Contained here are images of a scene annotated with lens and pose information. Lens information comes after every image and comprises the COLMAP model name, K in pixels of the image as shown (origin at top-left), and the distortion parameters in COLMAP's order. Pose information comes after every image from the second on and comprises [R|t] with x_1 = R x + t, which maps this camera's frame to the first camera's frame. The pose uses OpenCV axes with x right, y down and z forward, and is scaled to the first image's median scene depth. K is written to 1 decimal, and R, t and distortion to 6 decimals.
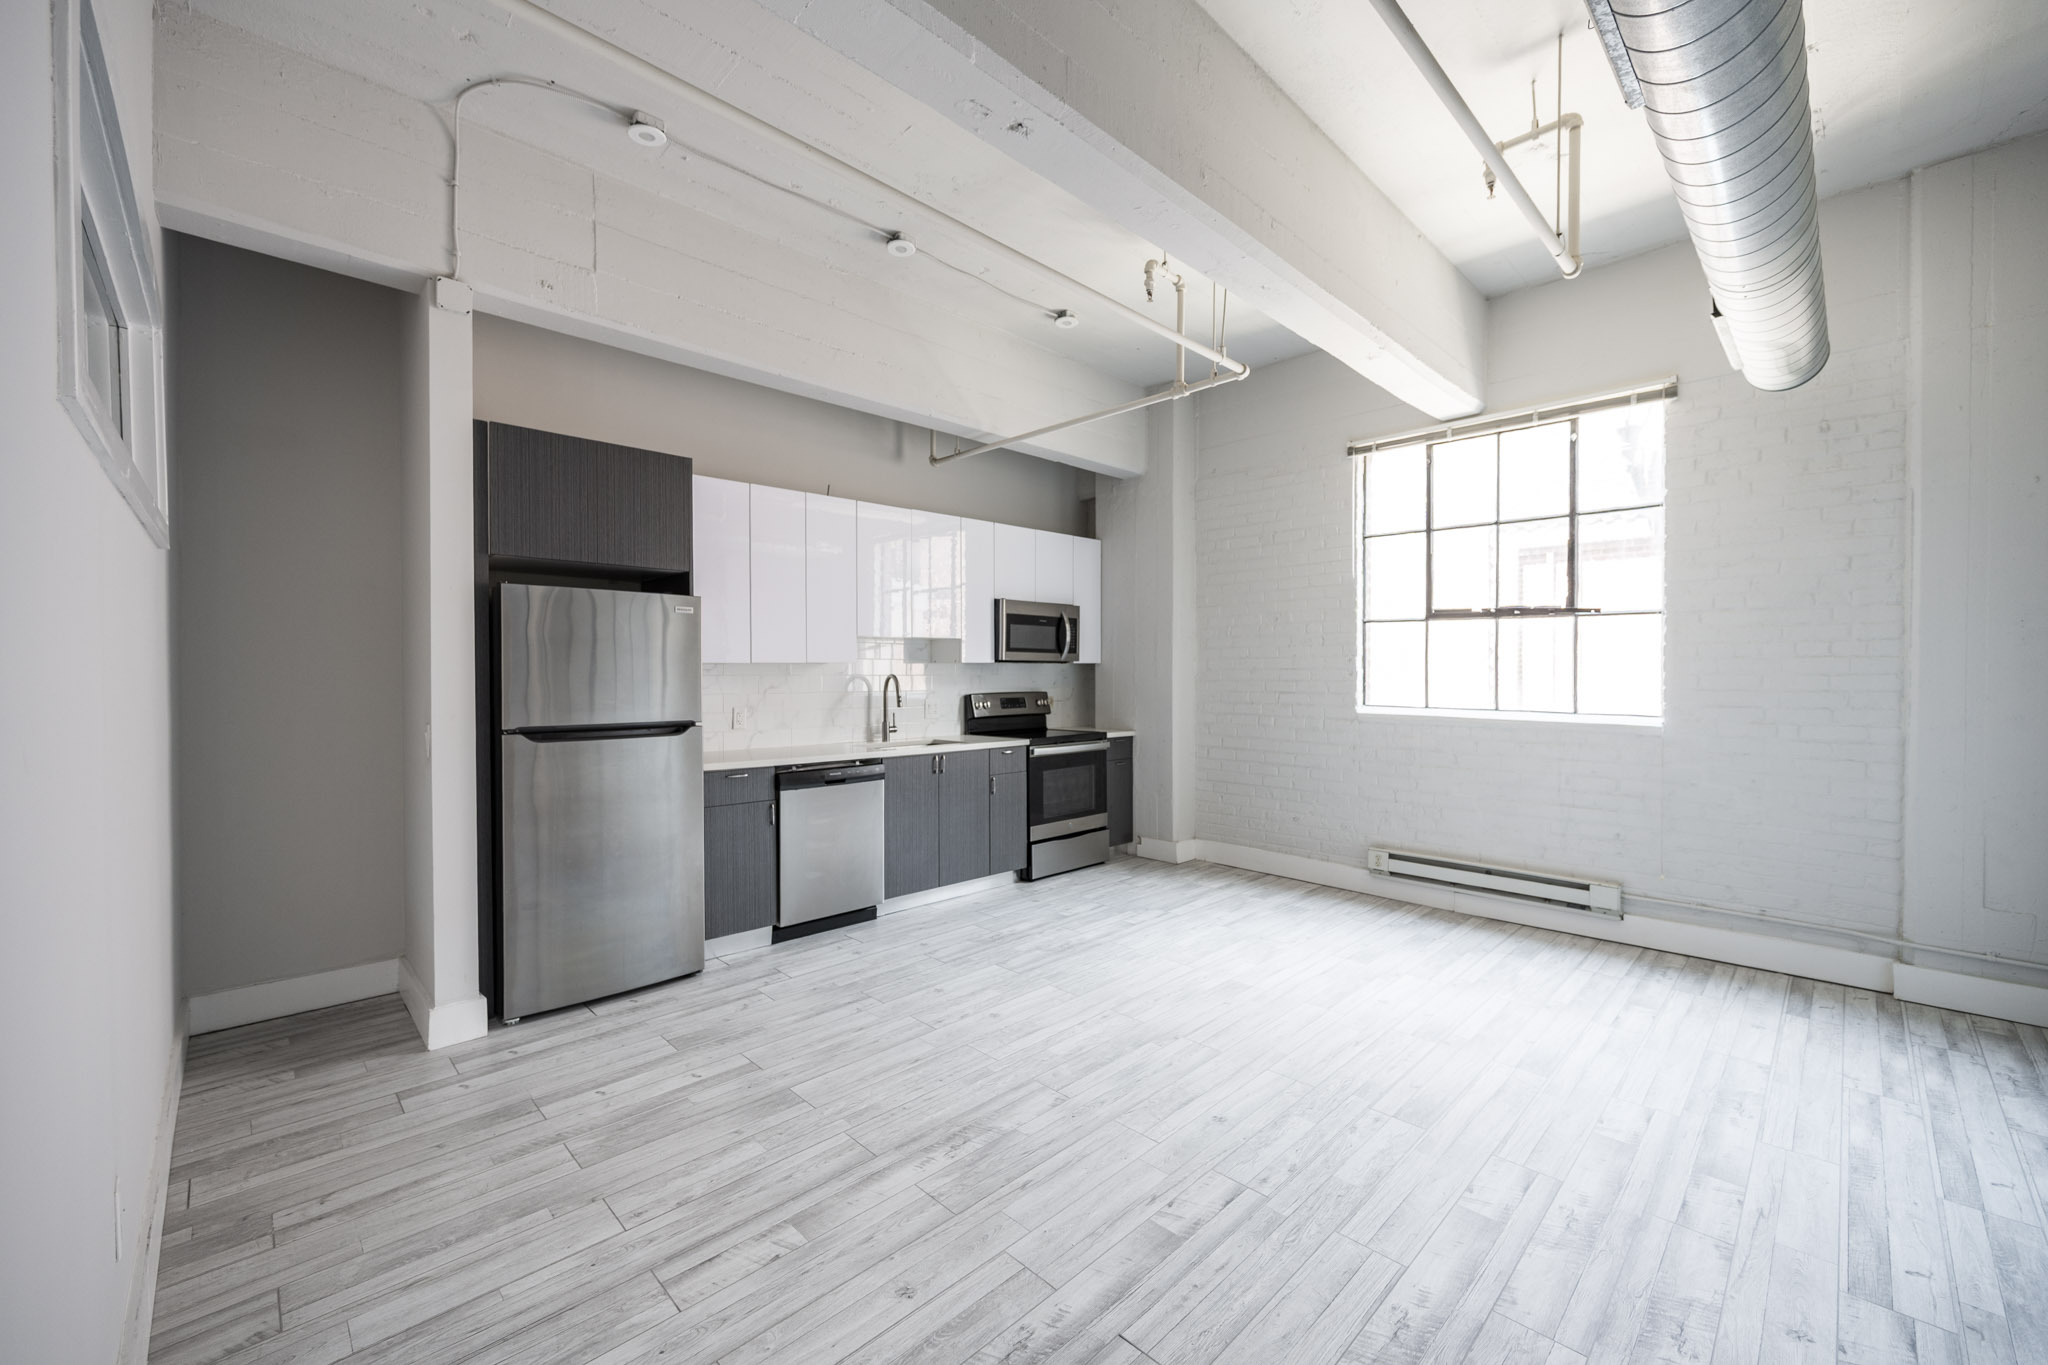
lens RADIAL K [[789.4, 0, 1033.1], [0, 789.4, 669.3], [0, 0, 1]] dist [-0.007440, -0.001218]
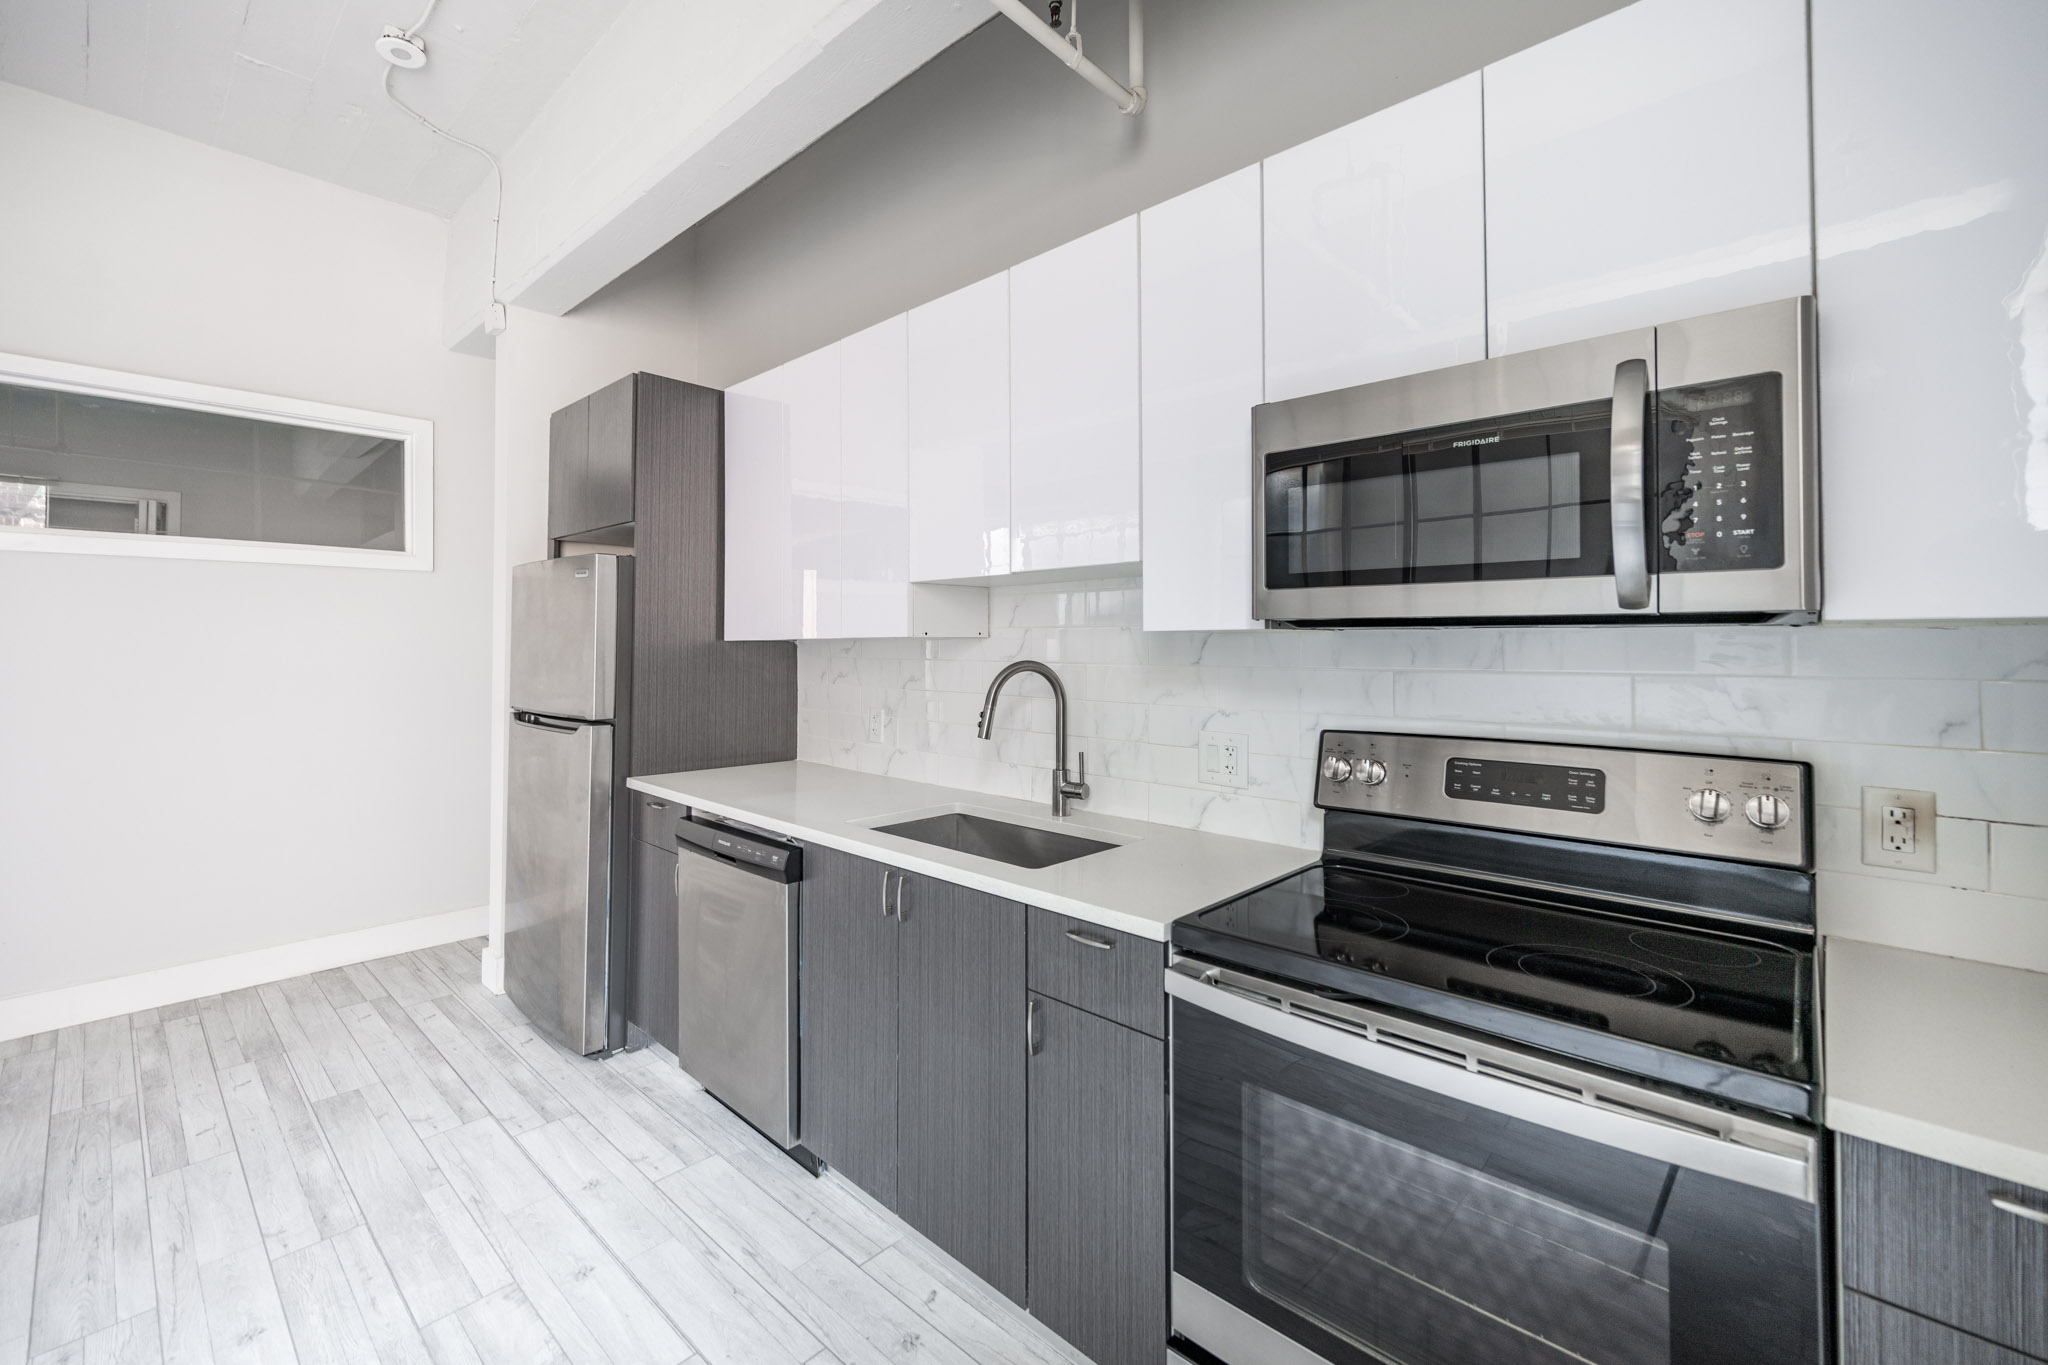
lens RADIAL K [[837.1, 0, 1054.8], [0, 837.1, 631.1], [0, 0, 1]] dist [0.002019, -0.000396]
pose [[0.051274, -0.016765, -0.998544, 0.406328], [0.001273, 0.999859, -0.016721, -0.003803], [0.998684, -0.000413, 0.051289, 1.434630]]
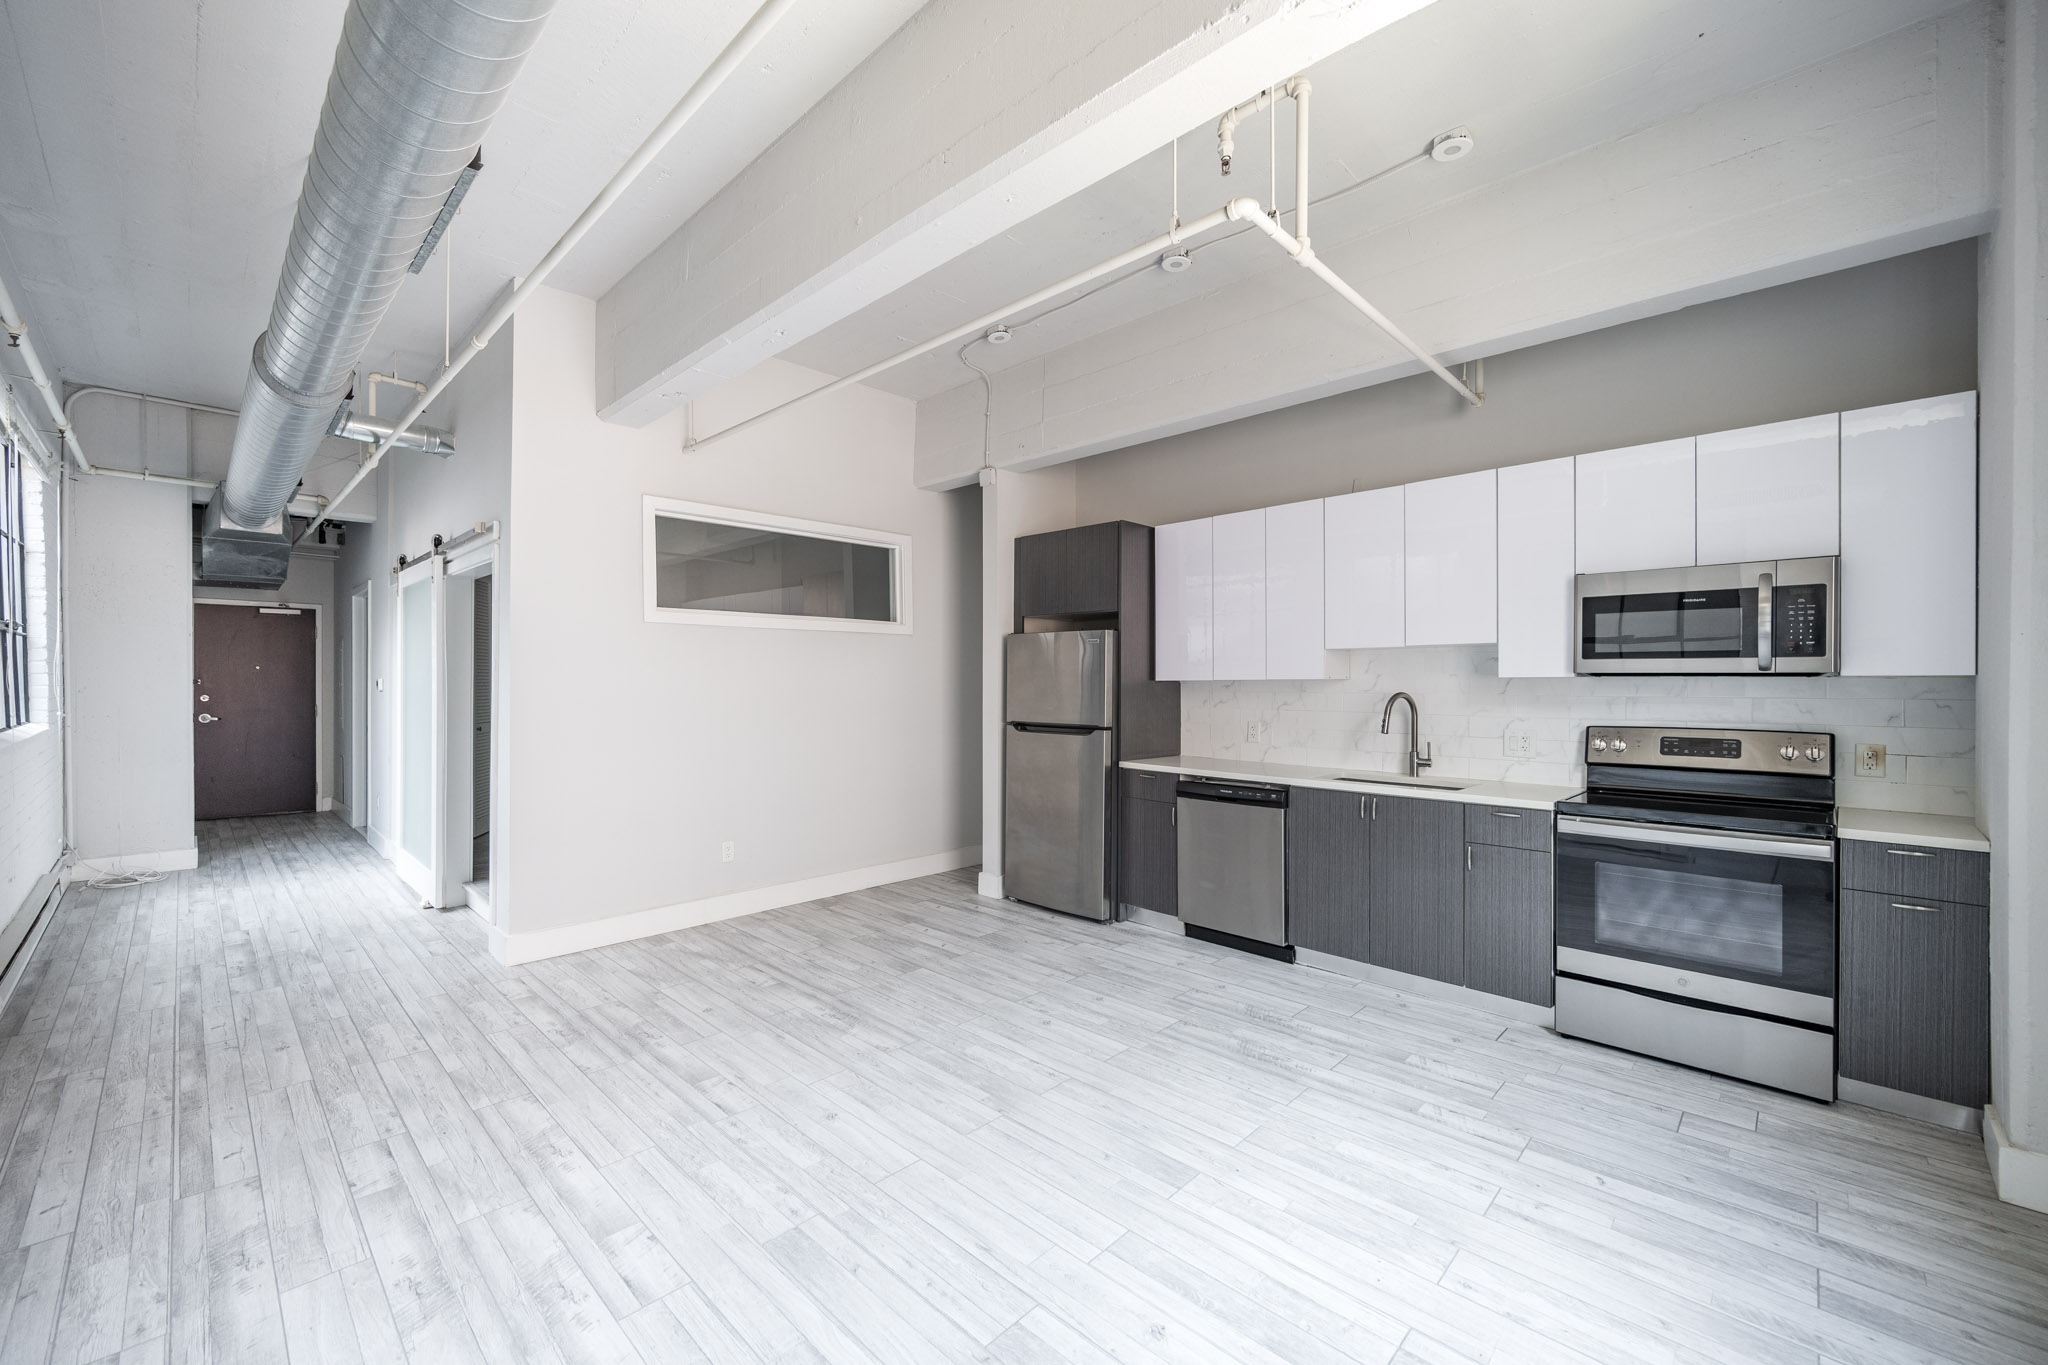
lens RADIAL K [[837.1, 0, 1037.6], [0, 837.1, 686.9], [0, 0, 1]] dist [0.002019, -0.000396]
pose [[0.027771, 0.002951, -0.999610, 0.958061], [-0.000691, 0.999995, 0.002933, -0.003151], [0.999614, 0.000609, 0.027773, 0.877570]]
